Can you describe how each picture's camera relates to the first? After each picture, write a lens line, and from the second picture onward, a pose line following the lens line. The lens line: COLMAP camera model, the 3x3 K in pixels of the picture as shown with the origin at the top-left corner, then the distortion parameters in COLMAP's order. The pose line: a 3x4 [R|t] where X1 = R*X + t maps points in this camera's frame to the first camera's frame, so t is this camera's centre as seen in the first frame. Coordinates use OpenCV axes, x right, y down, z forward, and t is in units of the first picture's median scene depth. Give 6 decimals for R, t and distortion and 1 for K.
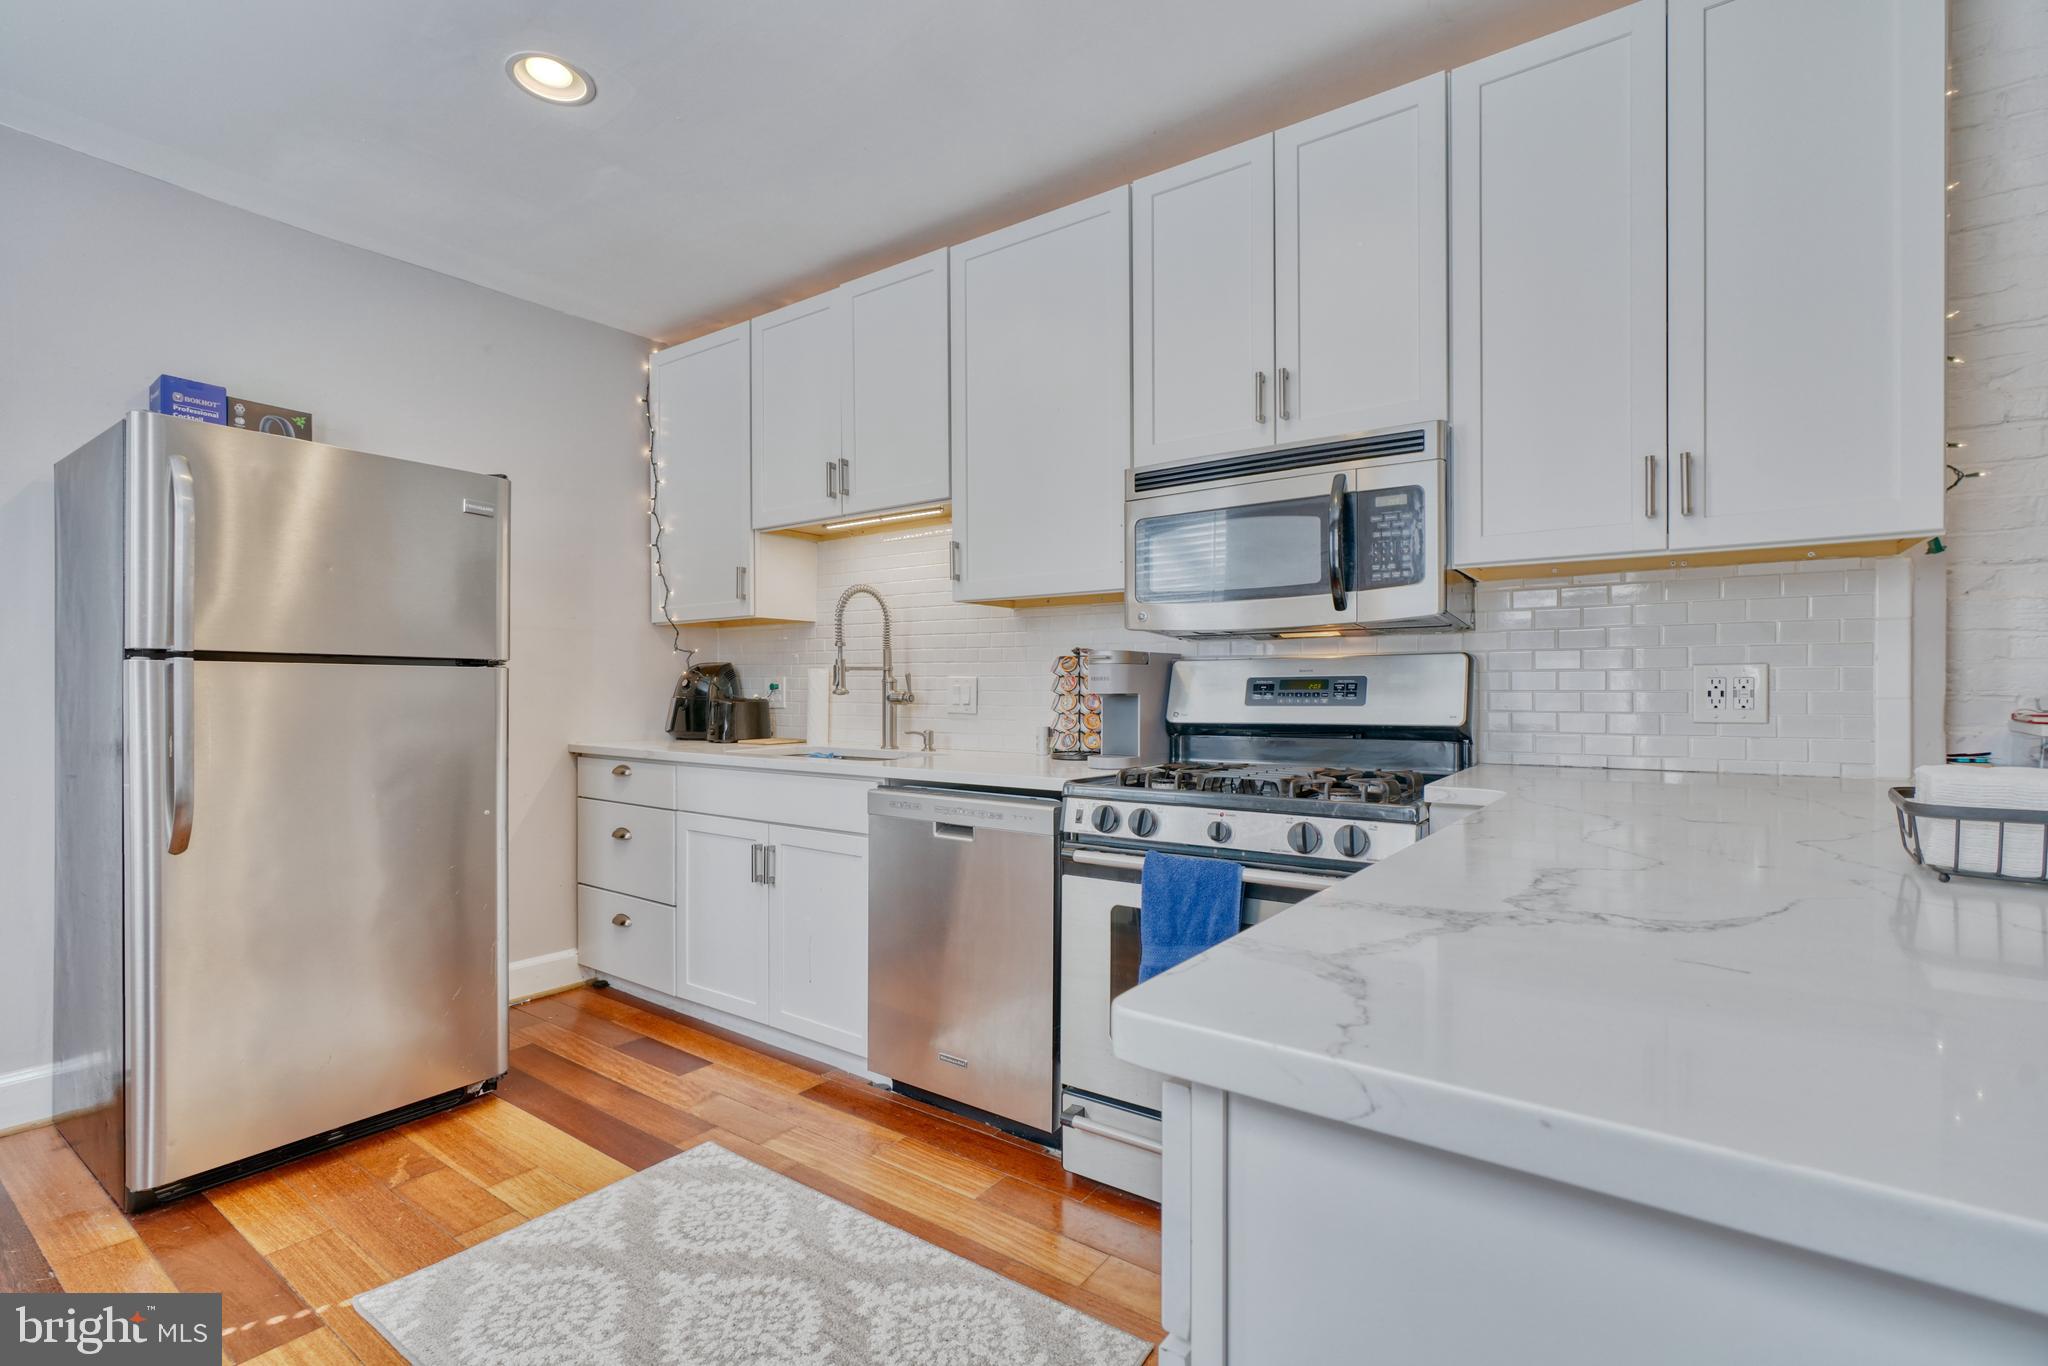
lens RADIAL K [[926.5, 0, 1004.8], [0, 926.5, 691.3], [0, 0, 1]] dist [-0.014151, 0.006344]
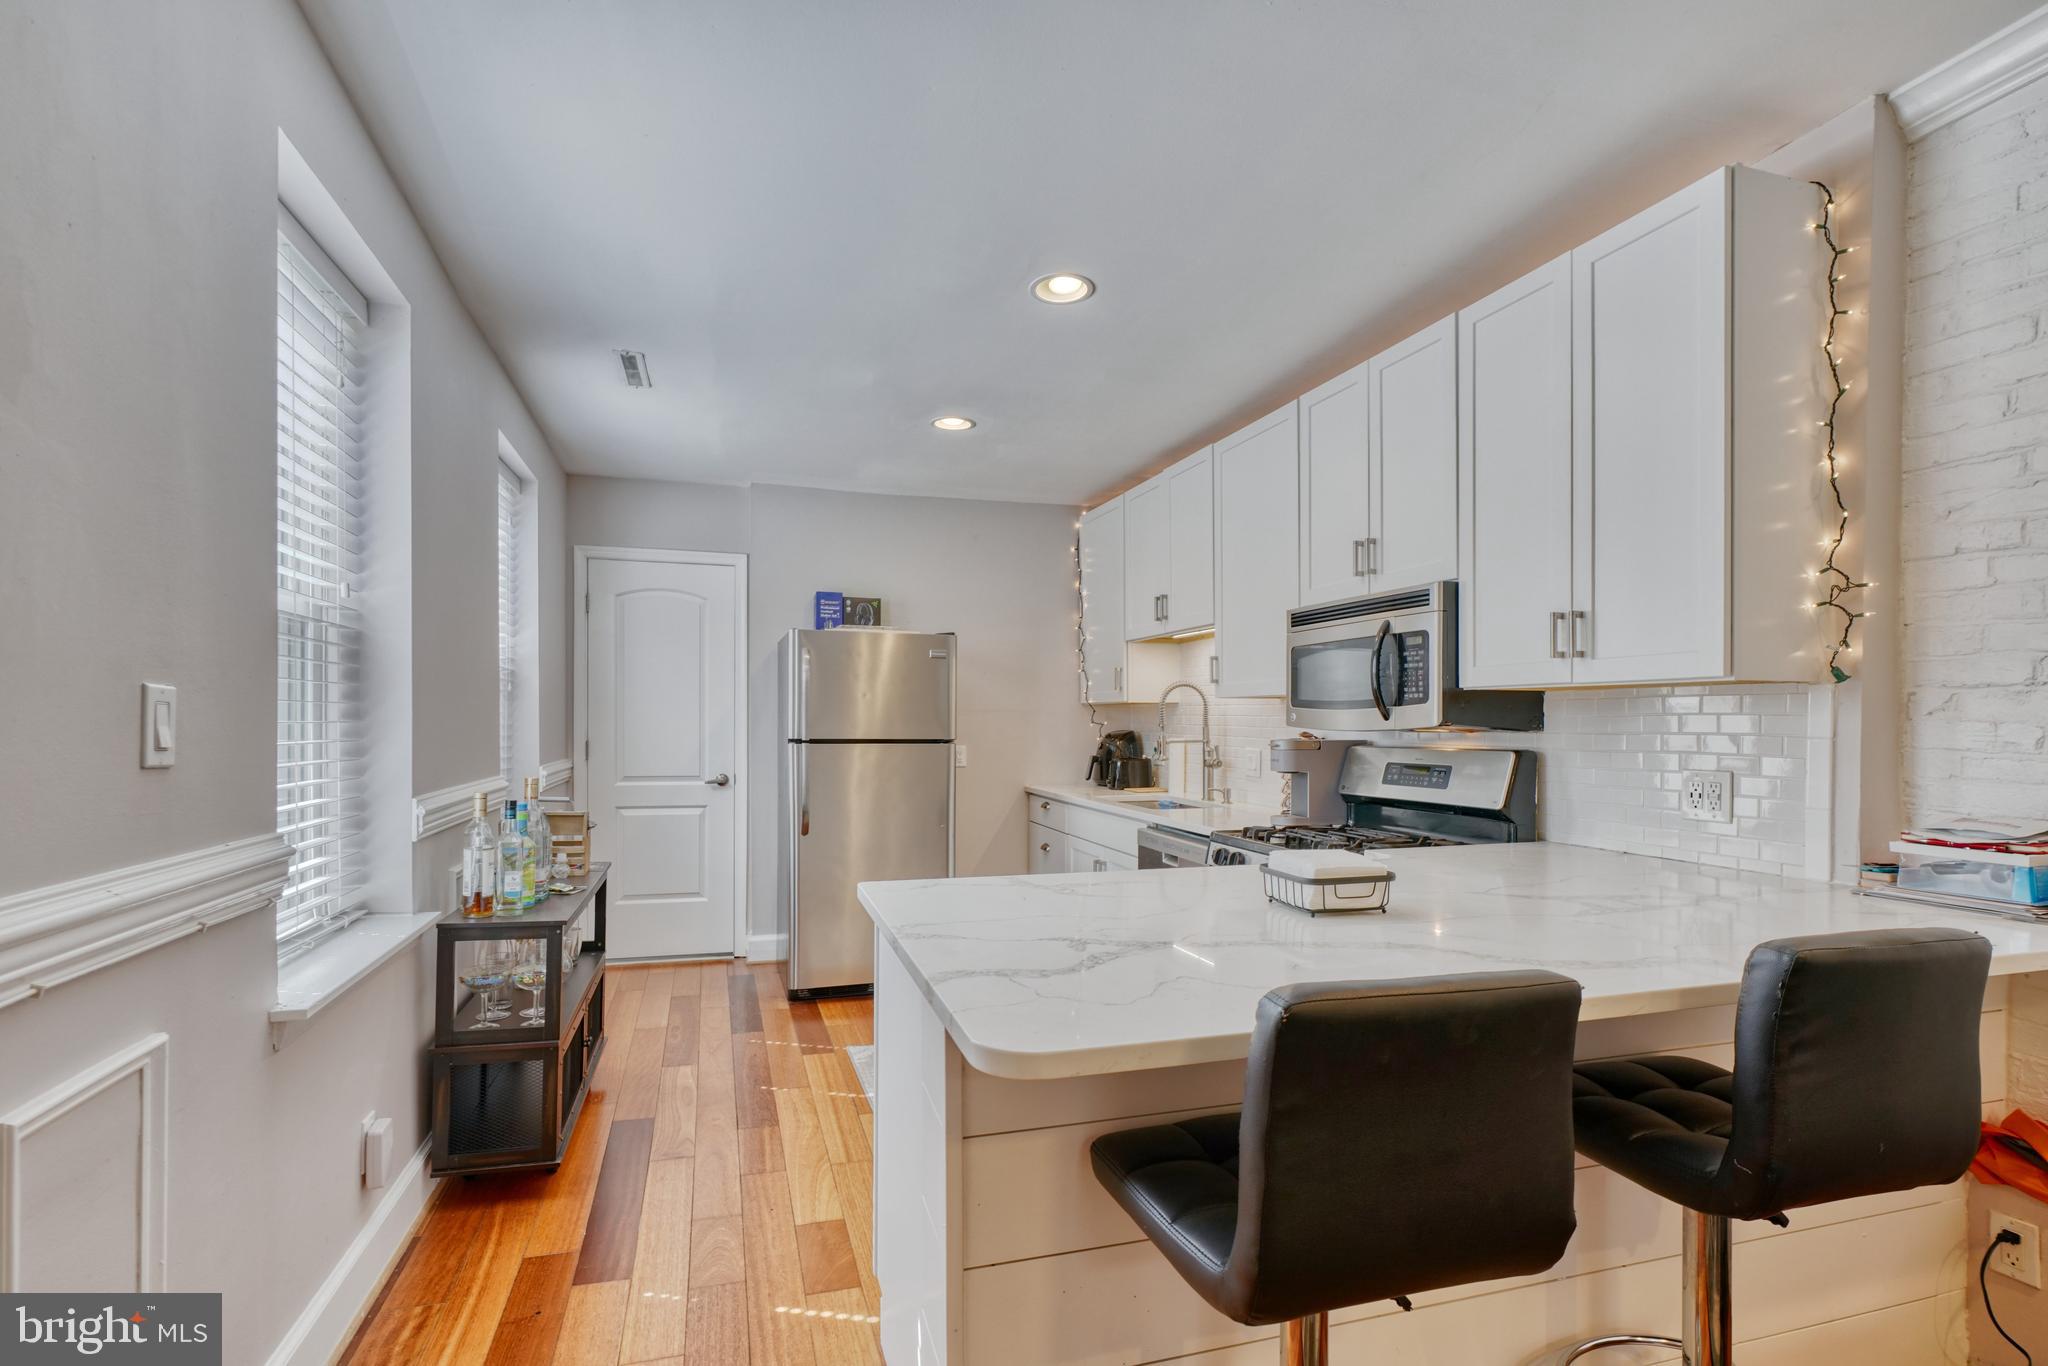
lens RADIAL K [[957.7, 0, 1020.7], [0, 957.7, 721.7], [0, 0, 1]] dist [-0.010622, 0.000545]
pose [[0.805327, 0.003984, -0.592817, 0.718201], [-0.003459, 0.999992, 0.002022, -0.081061], [0.592820, 0.000422, 0.805335, -0.429175]]
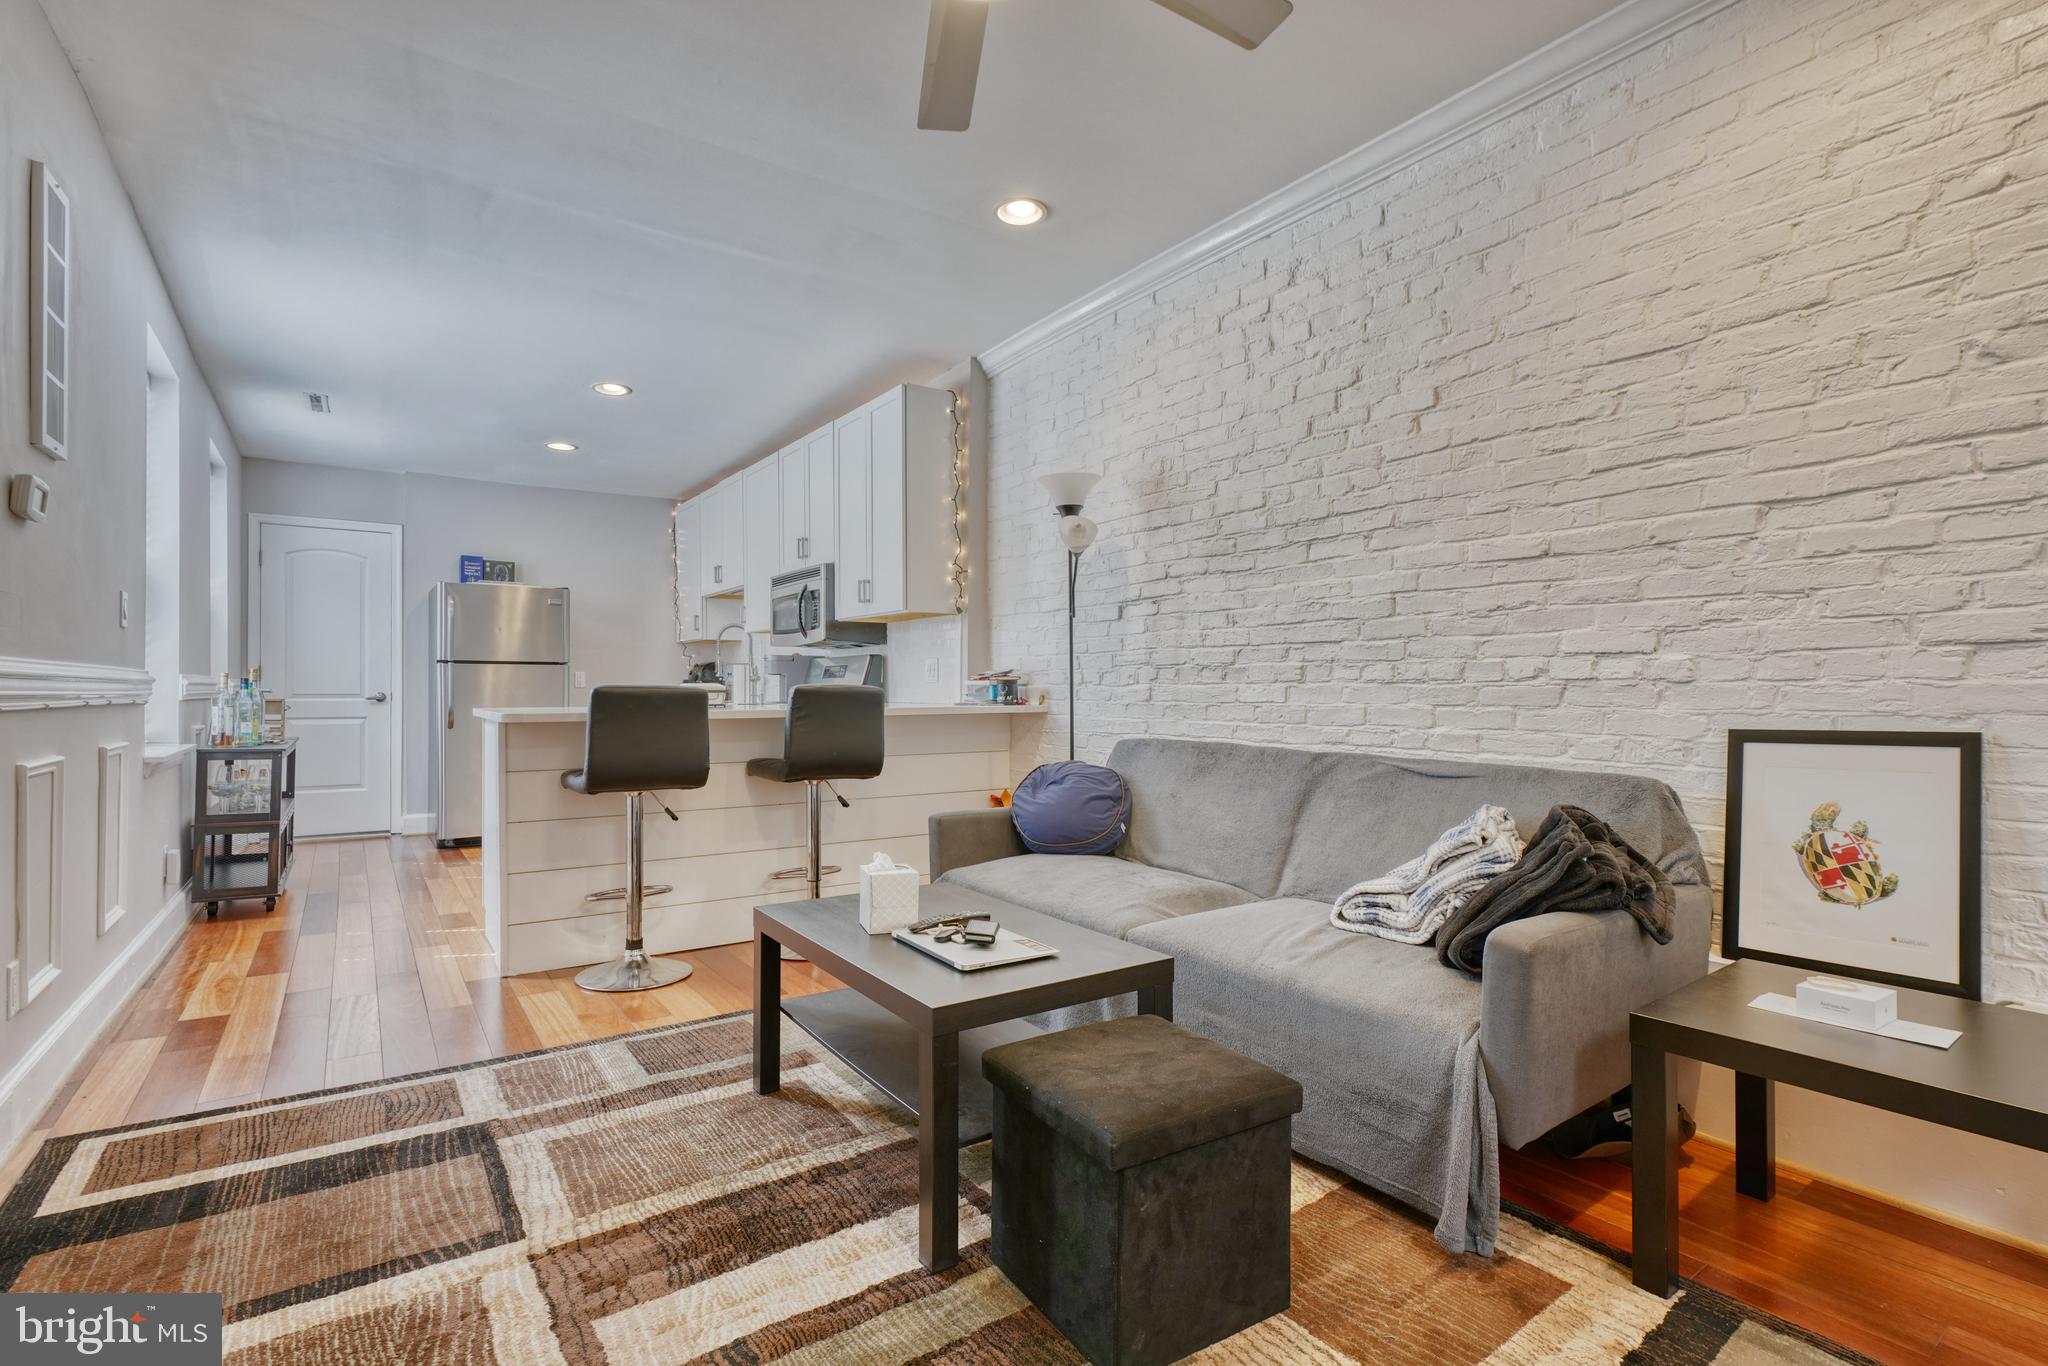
lens RADIAL K [[945.6, 0, 996.1], [0, 945.6, 681.6], [0, 0, 1]] dist [-0.003145, 0.000421]
pose [[0.941674, -0.004685, -0.336494, 1.595410], [0.002395, 0.999971, -0.007222, 0.044585], [0.336518, 0.005995, 0.941658, -1.144734]]
